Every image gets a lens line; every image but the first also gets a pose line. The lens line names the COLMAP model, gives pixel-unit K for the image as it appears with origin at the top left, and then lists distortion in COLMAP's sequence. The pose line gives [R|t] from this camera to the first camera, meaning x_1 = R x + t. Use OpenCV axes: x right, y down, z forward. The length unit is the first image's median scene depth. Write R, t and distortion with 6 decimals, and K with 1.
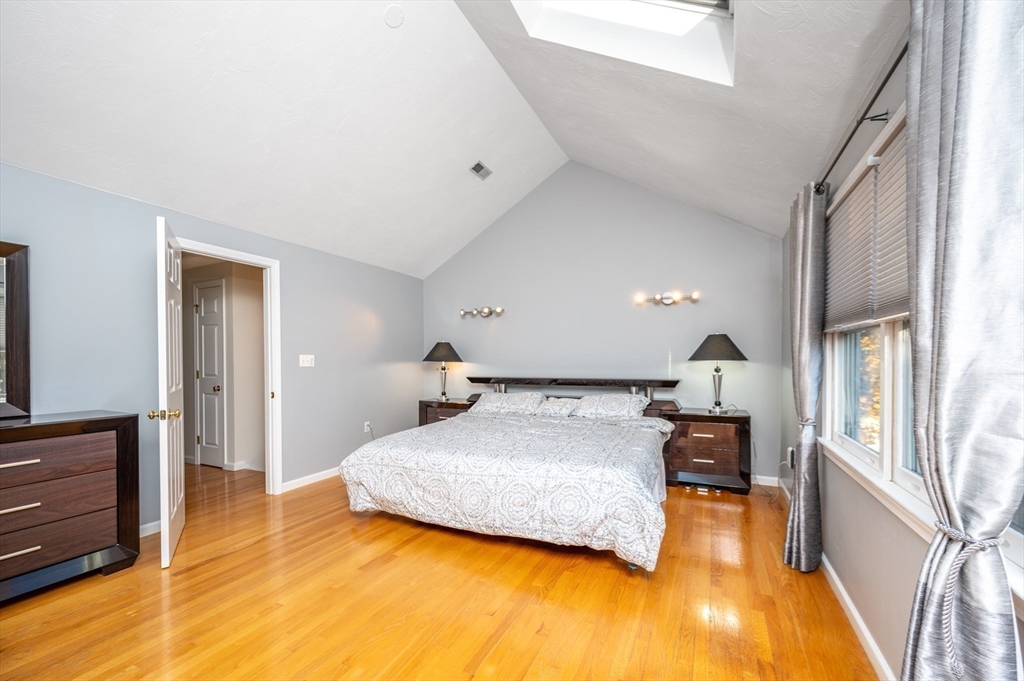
lens RADIAL K [[410.6, 0, 530.4], [0, 410.6, 364.5], [0, 0, 1]] dist [0.005251, -0.000024]
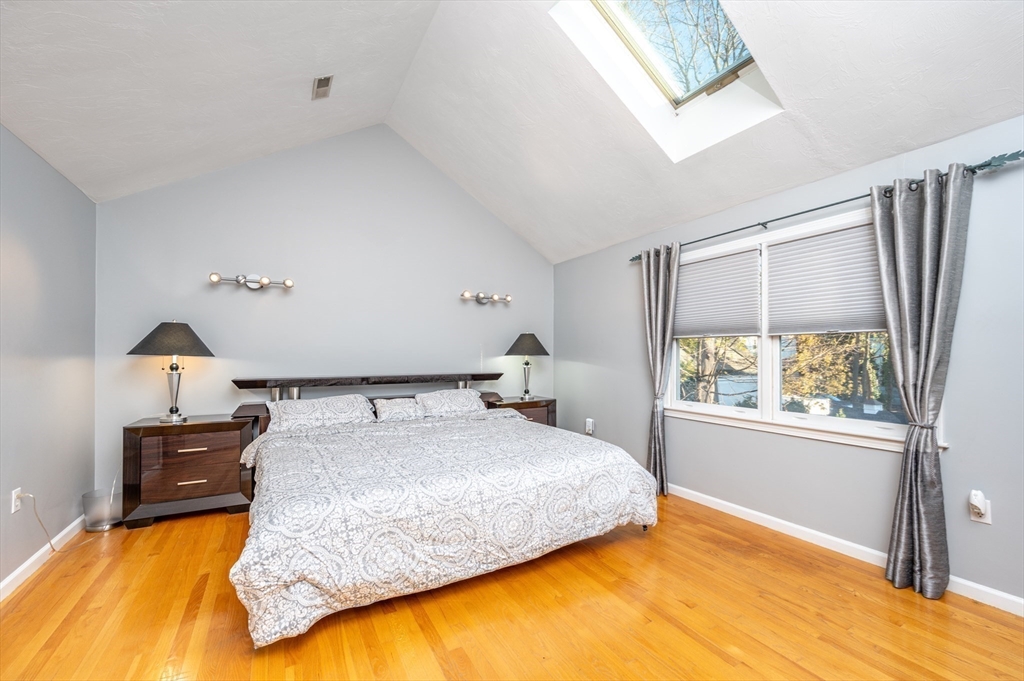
lens RADIAL K [[410.6, 0, 517.5], [0, 410.6, 346.9], [0, 0, 1]] dist [0.005251, -0.000024]
pose [[0.569621, 0.020221, 0.821659, -0.707909], [0.001732, 0.999666, -0.025802, -0.004951], [-0.821906, 0.016120, 0.569396, 0.452289]]
